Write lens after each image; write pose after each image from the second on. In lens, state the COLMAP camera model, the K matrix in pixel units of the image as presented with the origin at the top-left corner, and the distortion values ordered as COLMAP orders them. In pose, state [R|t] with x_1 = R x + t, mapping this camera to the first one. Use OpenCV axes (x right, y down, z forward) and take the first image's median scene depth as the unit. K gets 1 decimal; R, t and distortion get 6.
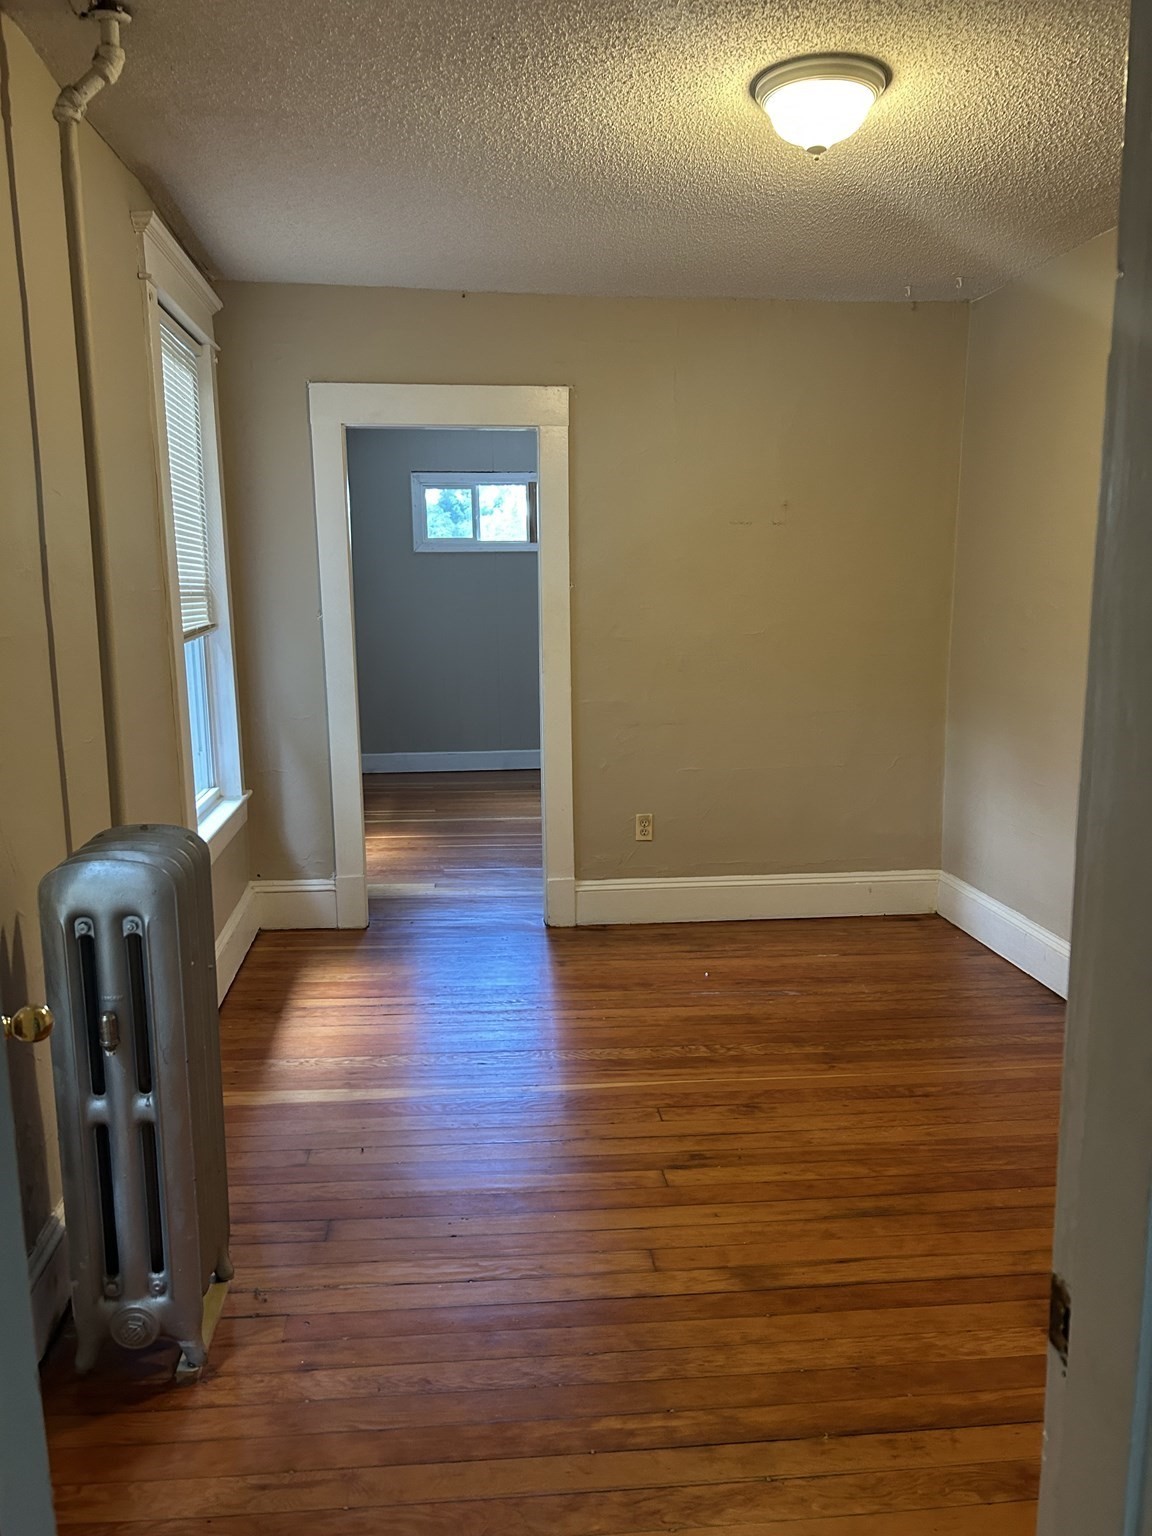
lens RADIAL K [[1160.1, 0, 541.3], [0, 1160.1, 748.4], [0, 0, 1]] dist [0.064180, -0.065477]
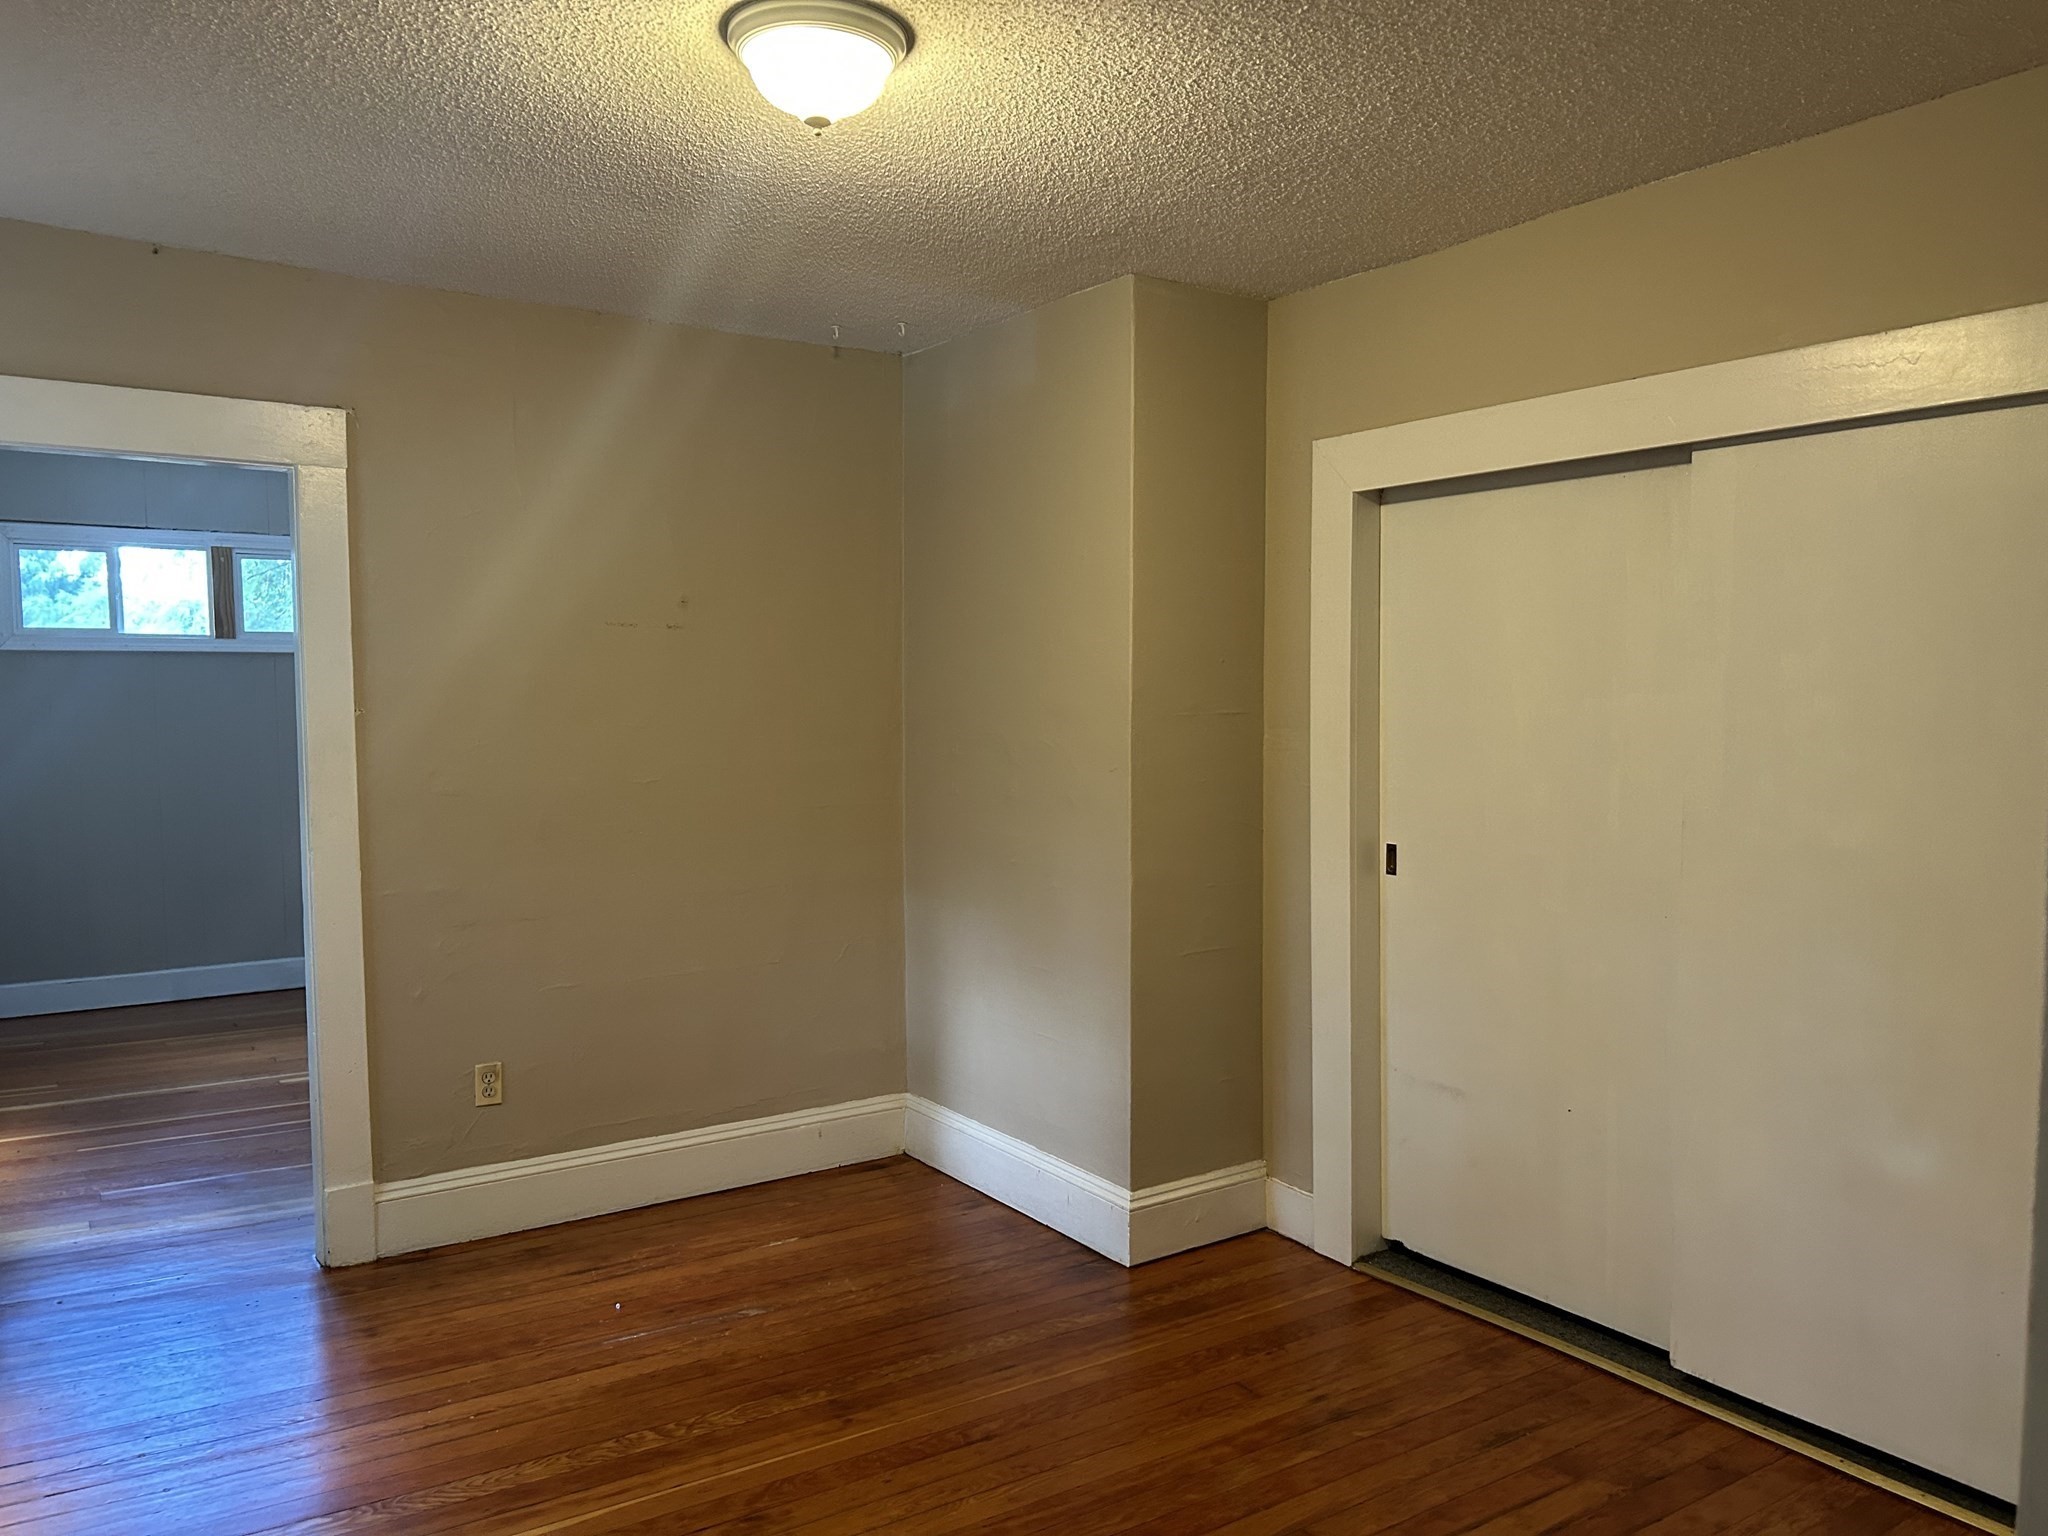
lens RADIAL K [[1546.8, 0, 1005.5], [0, 1546.8, 758.6], [0, 0, 1]] dist [0.064180, -0.065477]
pose [[0.878331, -0.016669, 0.477763, -0.078624], [0.064414, 0.994405, -0.083727, -0.023244], [-0.473694, 0.104315, 0.874490, 0.096981]]
